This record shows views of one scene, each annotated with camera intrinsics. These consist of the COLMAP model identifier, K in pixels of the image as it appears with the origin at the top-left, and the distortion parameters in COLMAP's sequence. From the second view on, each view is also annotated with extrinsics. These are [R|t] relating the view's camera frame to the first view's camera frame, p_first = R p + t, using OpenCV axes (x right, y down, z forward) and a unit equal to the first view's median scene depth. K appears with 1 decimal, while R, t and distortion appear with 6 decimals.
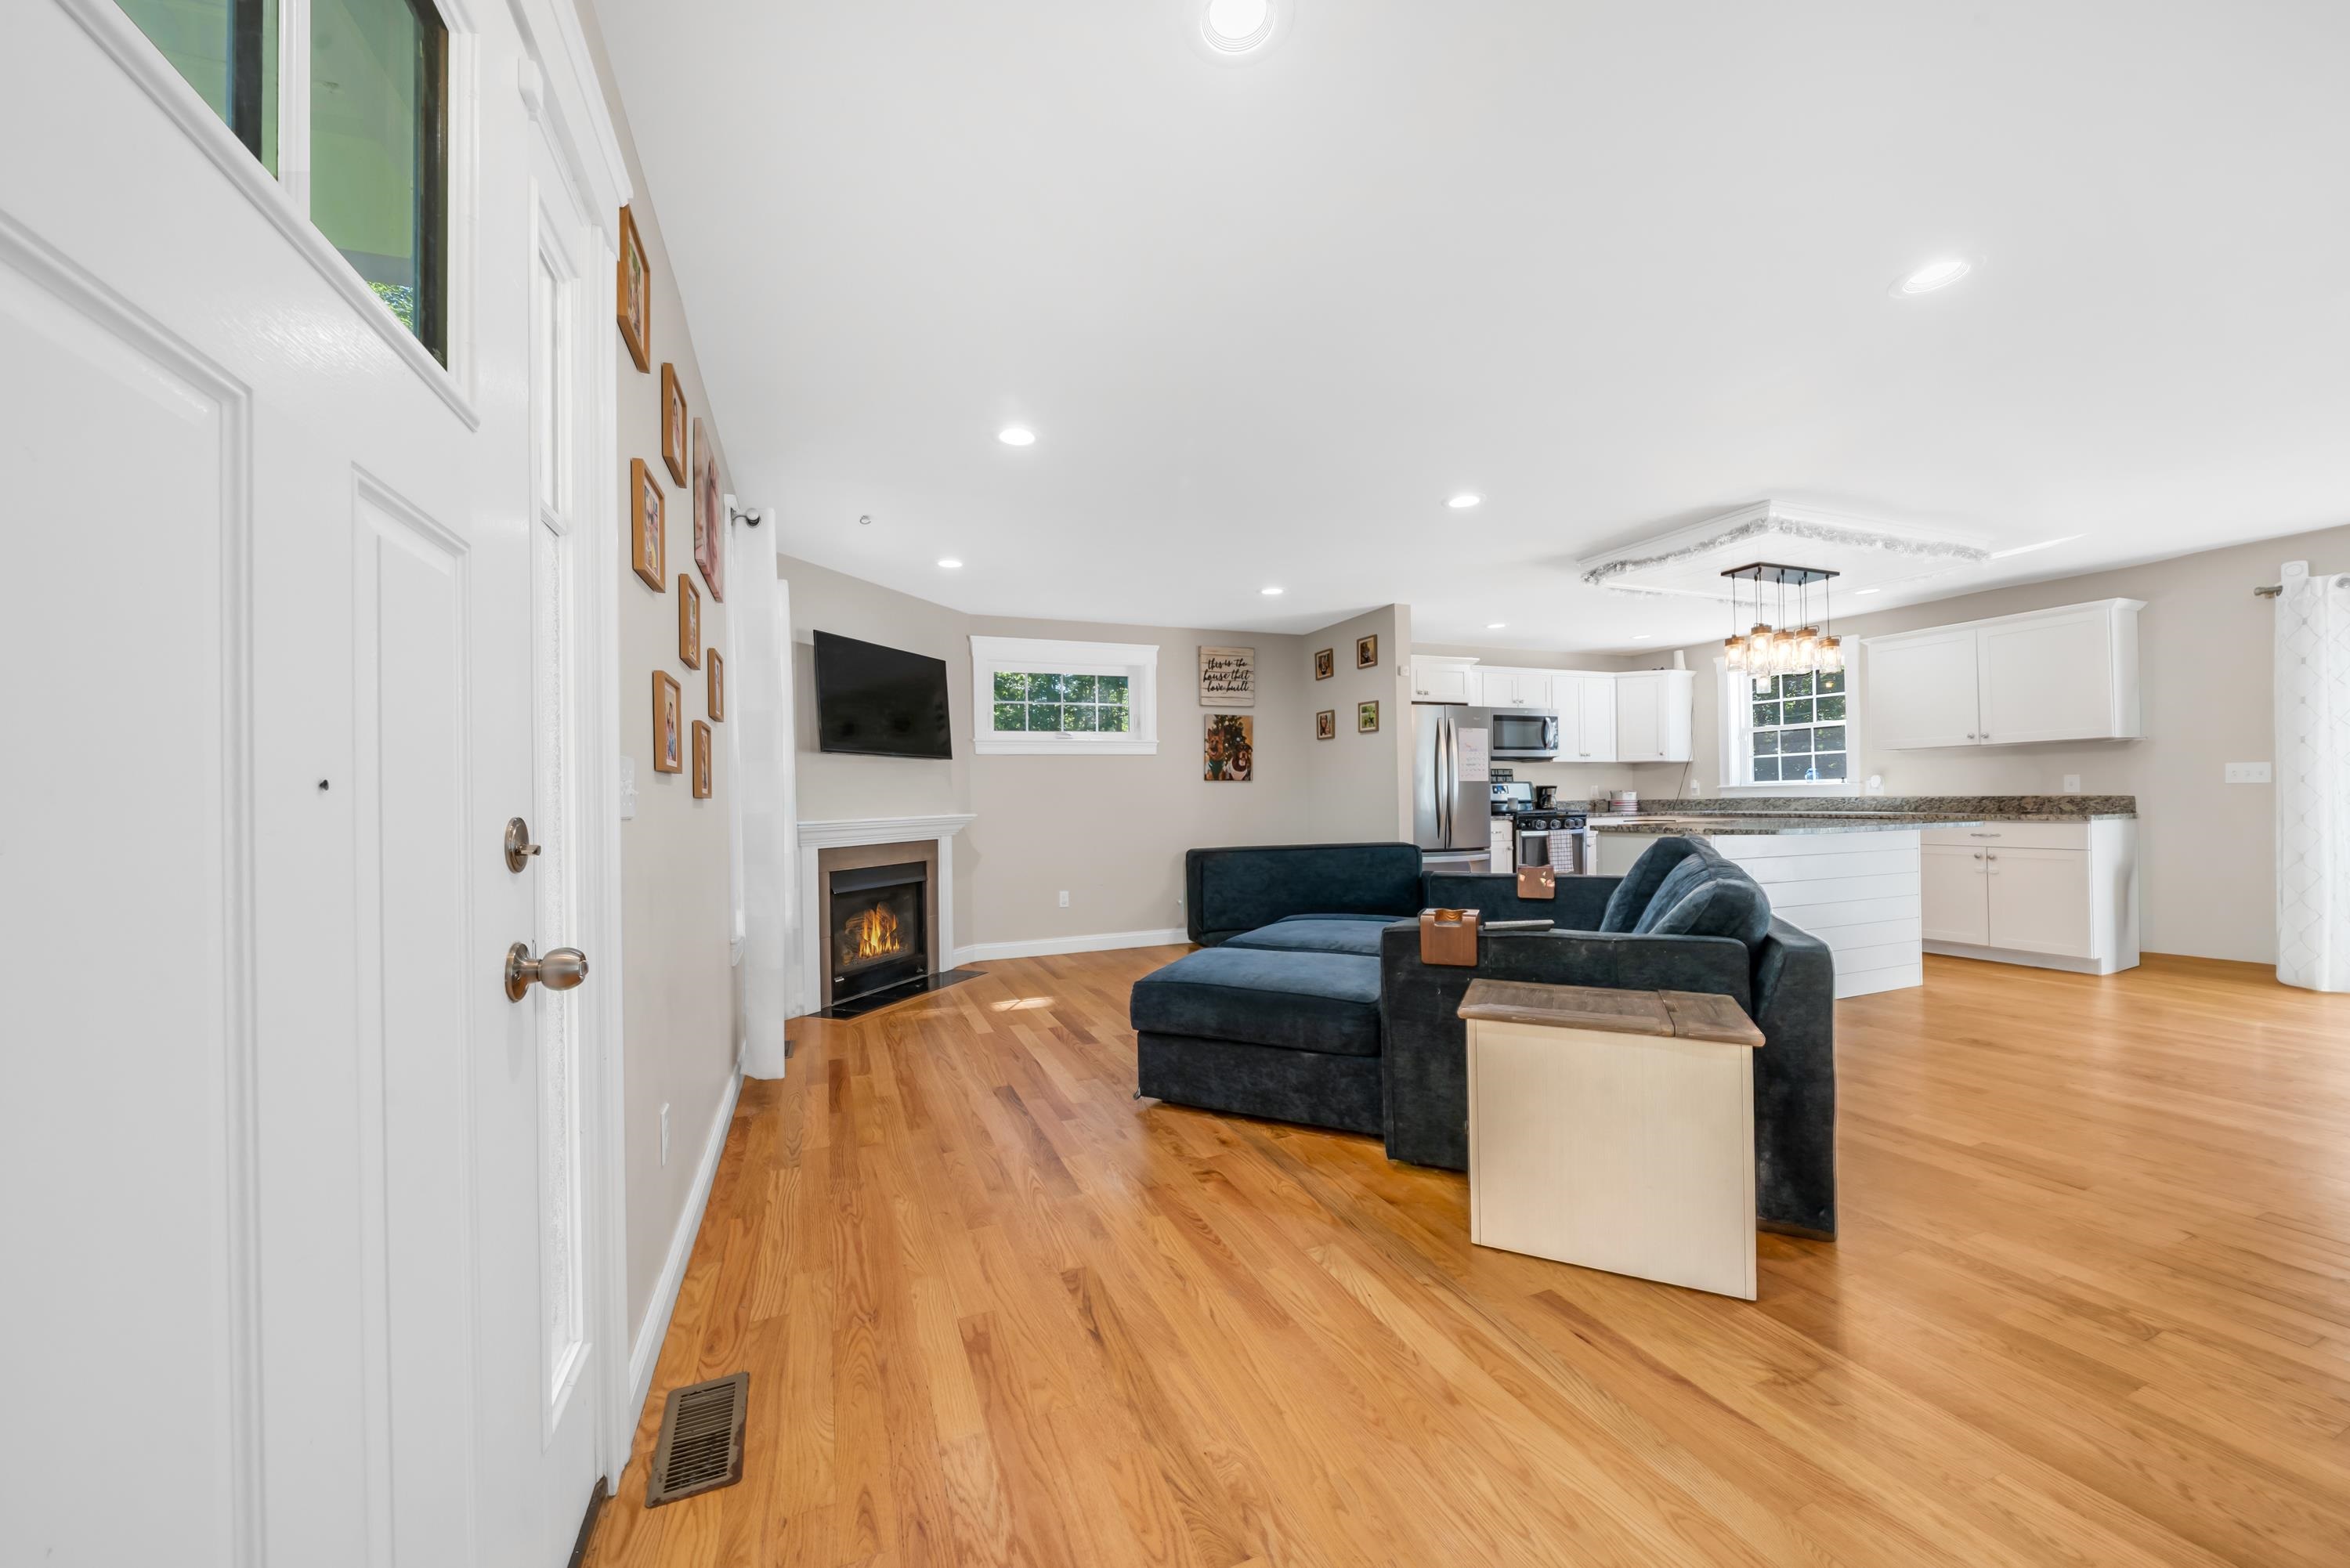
lens RADIAL K [[820.7, 0, 1143.3], [0, 820.7, 795.4], [0, 0, 1]] dist [-0.003052, -0.000156]
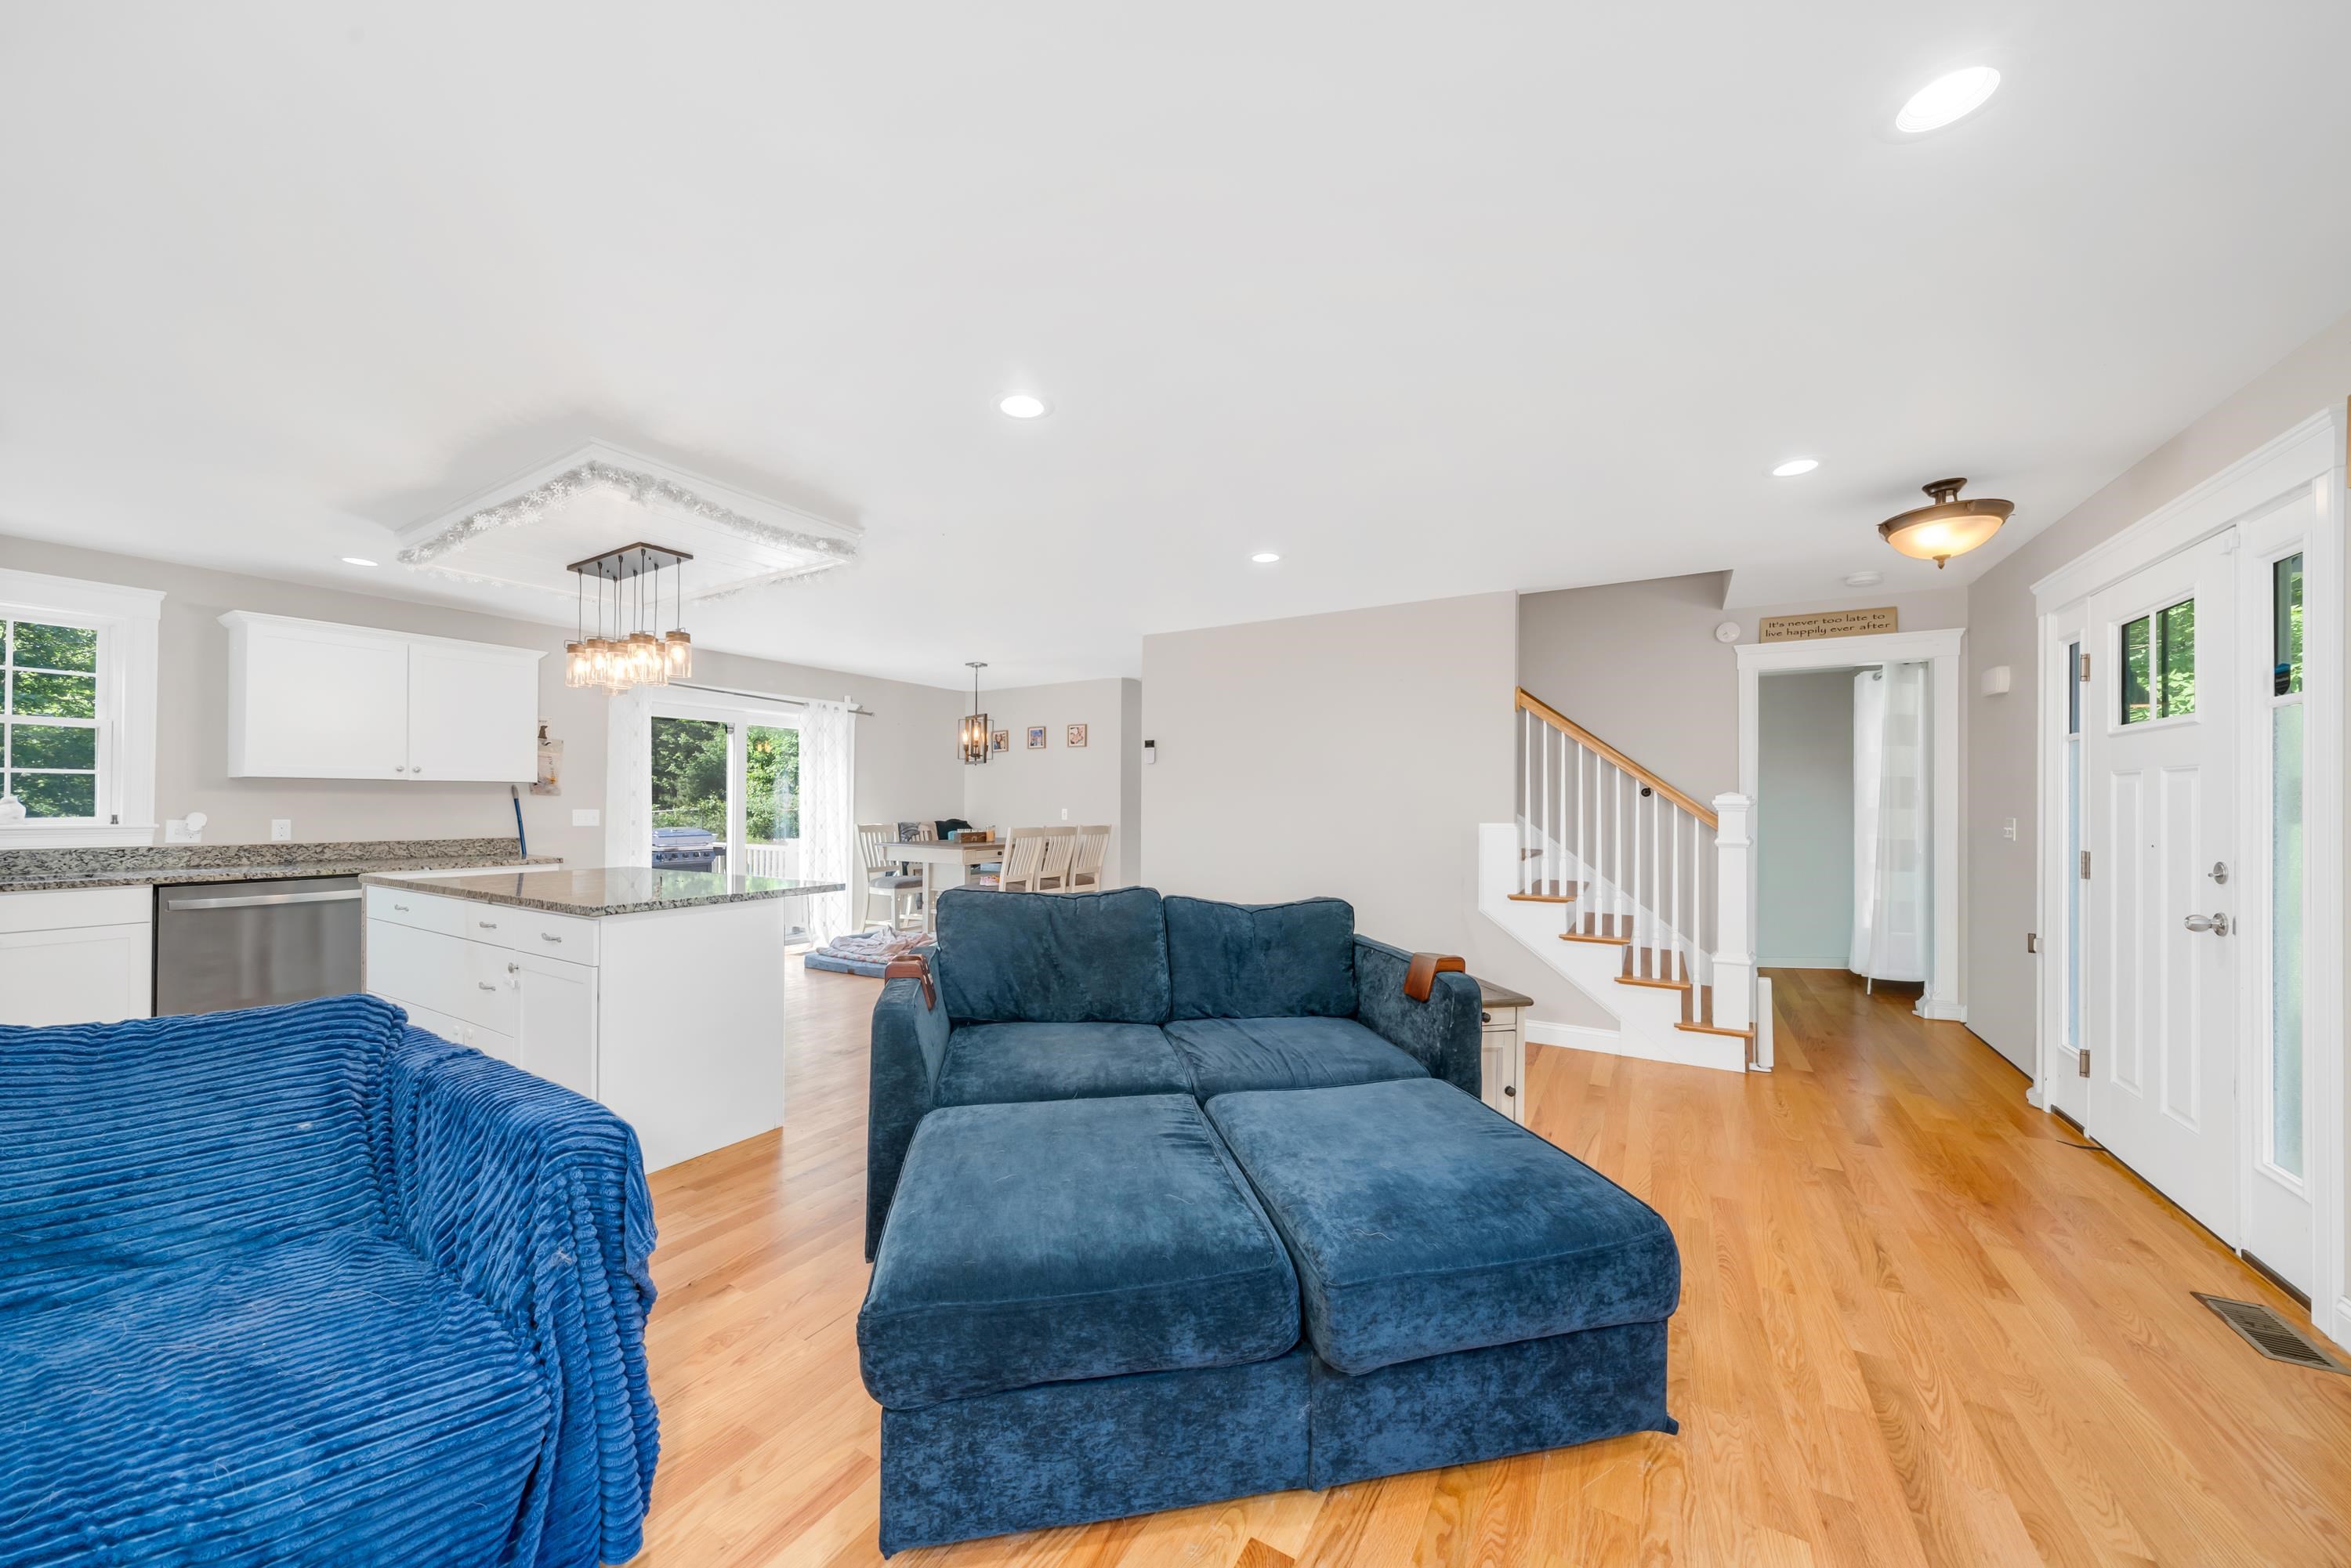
lens RADIAL K [[807.1, 0, 1175.4], [0, 807.1, 794.4], [0, 0, 1]] dist [-0.006748, 0.000895]
pose [[-0.614731, 0.022669, 0.788411, -0.158549], [0.003863, 0.999661, -0.025731, -0.026777], [-0.788727, -0.012772, -0.614610, 1.060467]]
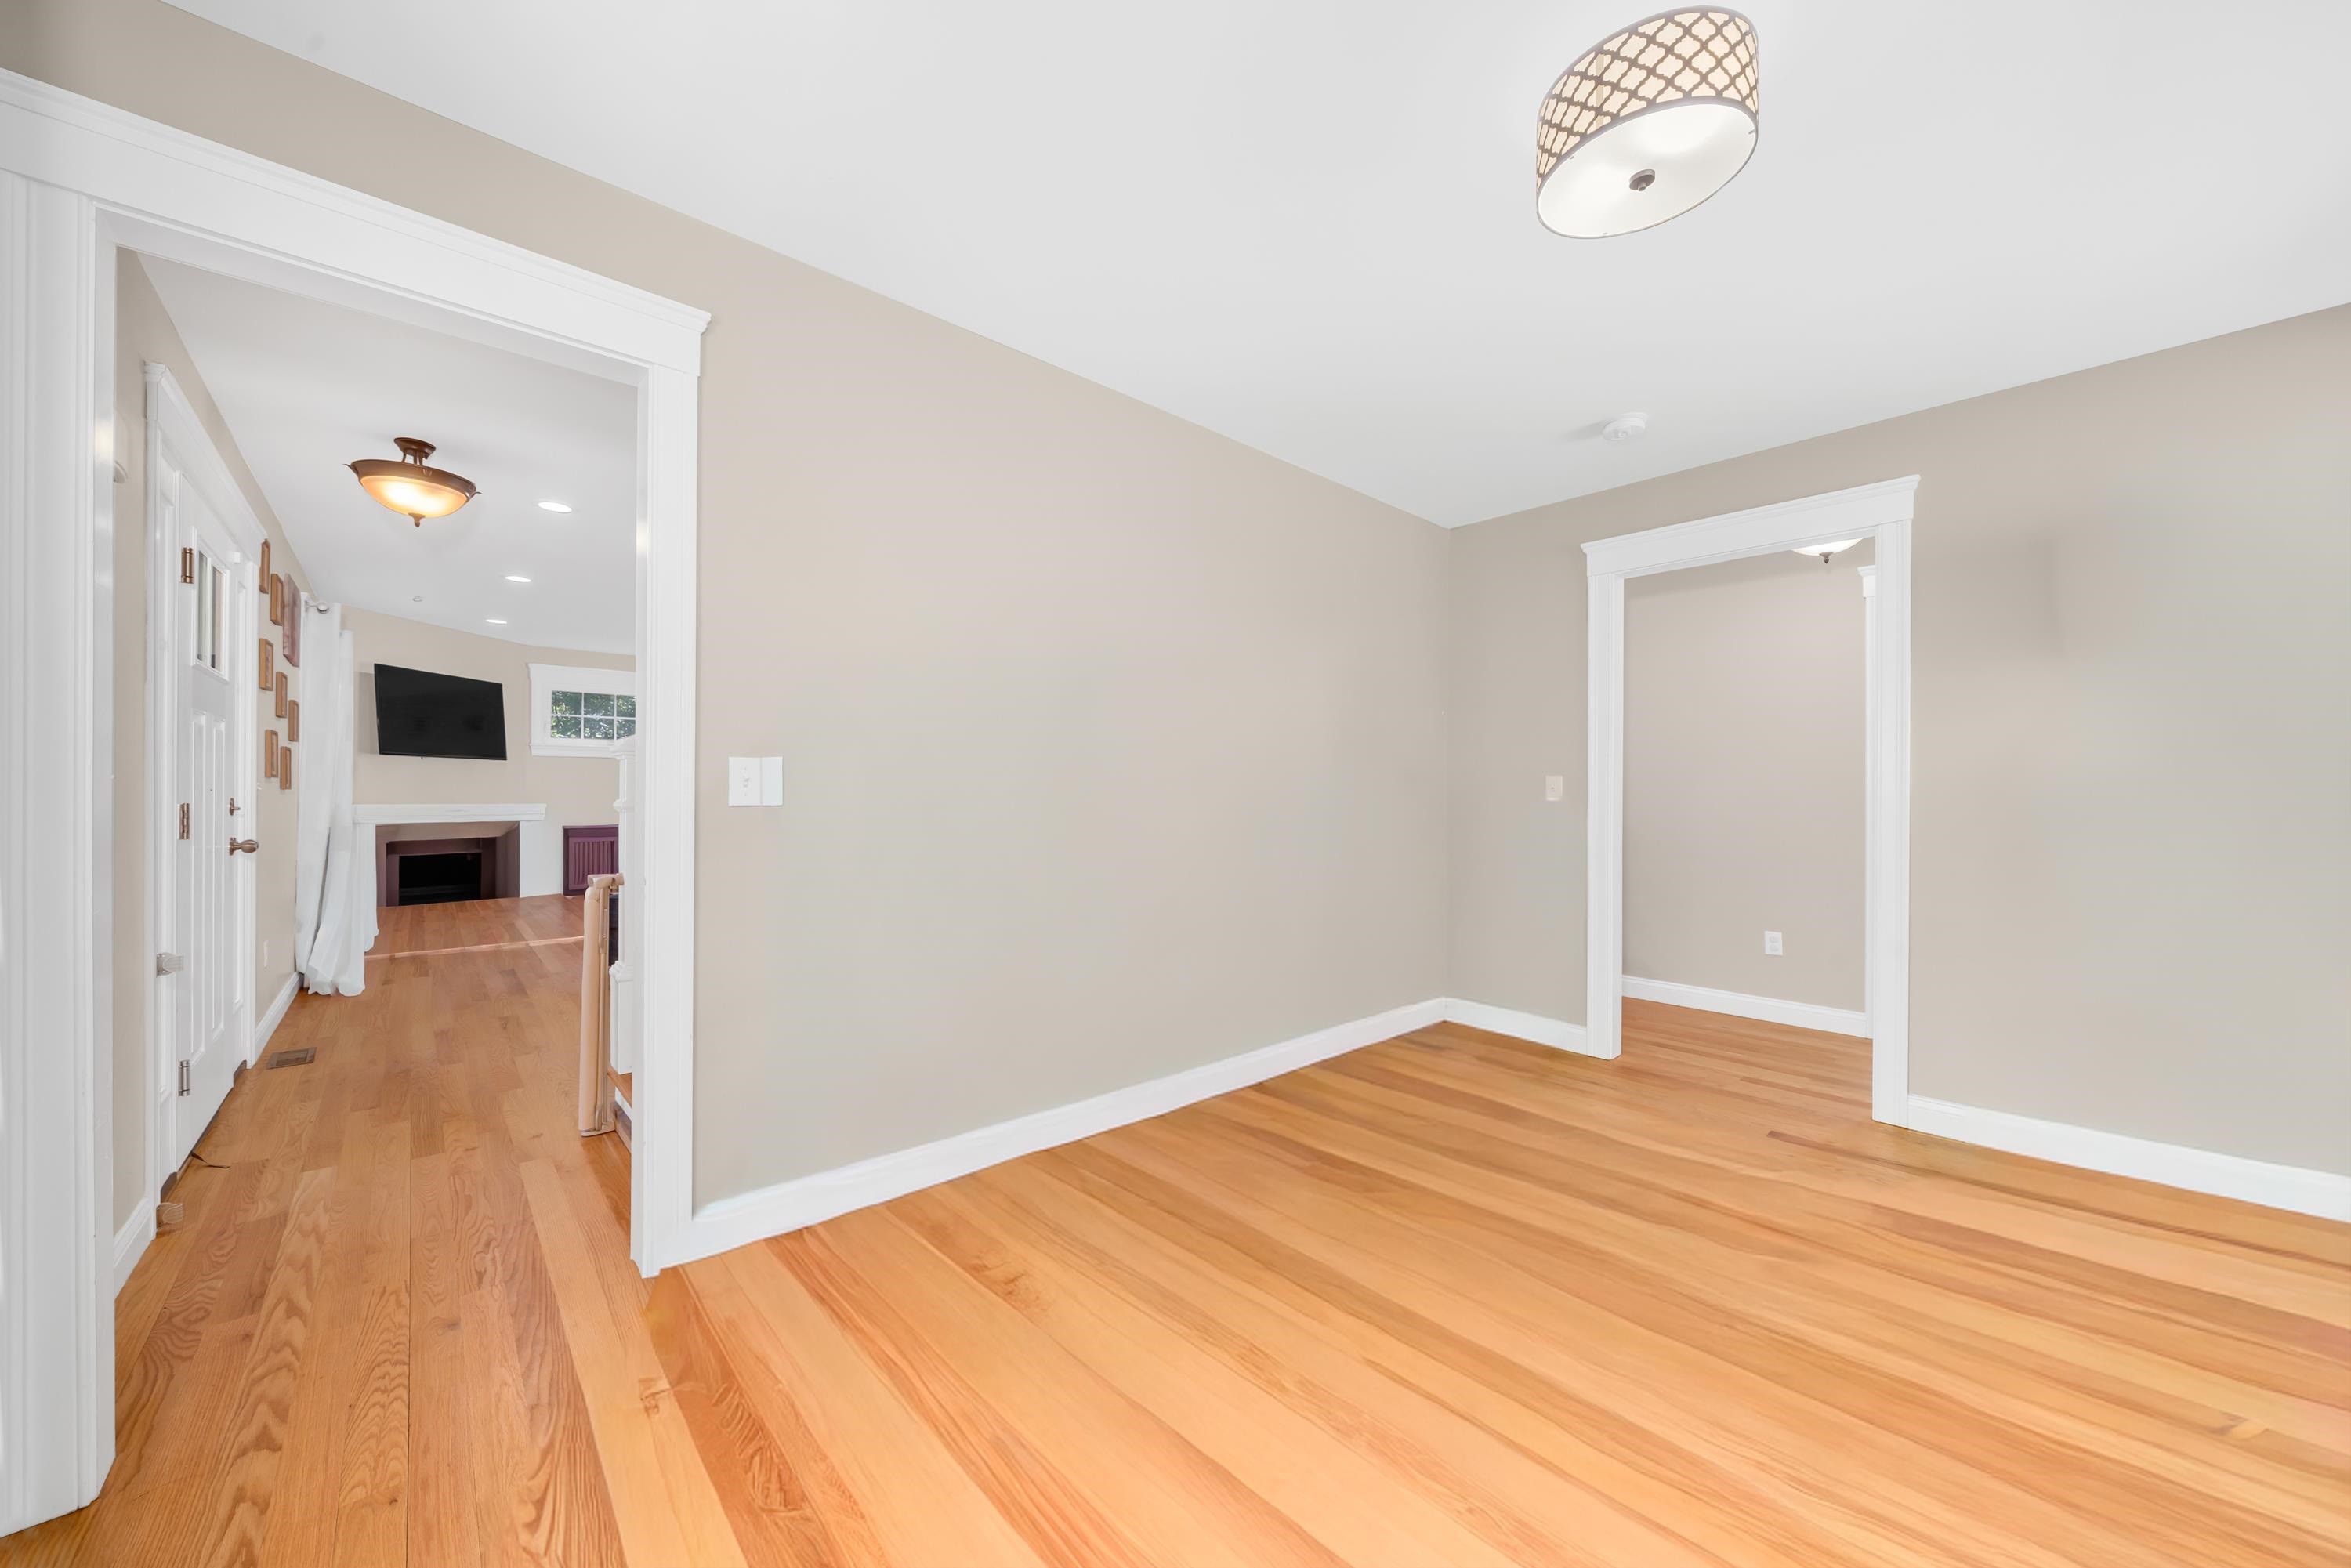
lens RADIAL K [[807.1, 0, 1087.0], [0, 807.1, 792.7], [0, 0, 1]] dist [-0.006748, 0.000895]
pose [[0.946743, 0.020210, 0.321357, 0.285570], [-0.021204, 0.999775, -0.000408, -0.012276], [-0.321292, -0.006428, 0.946958, -0.628400]]
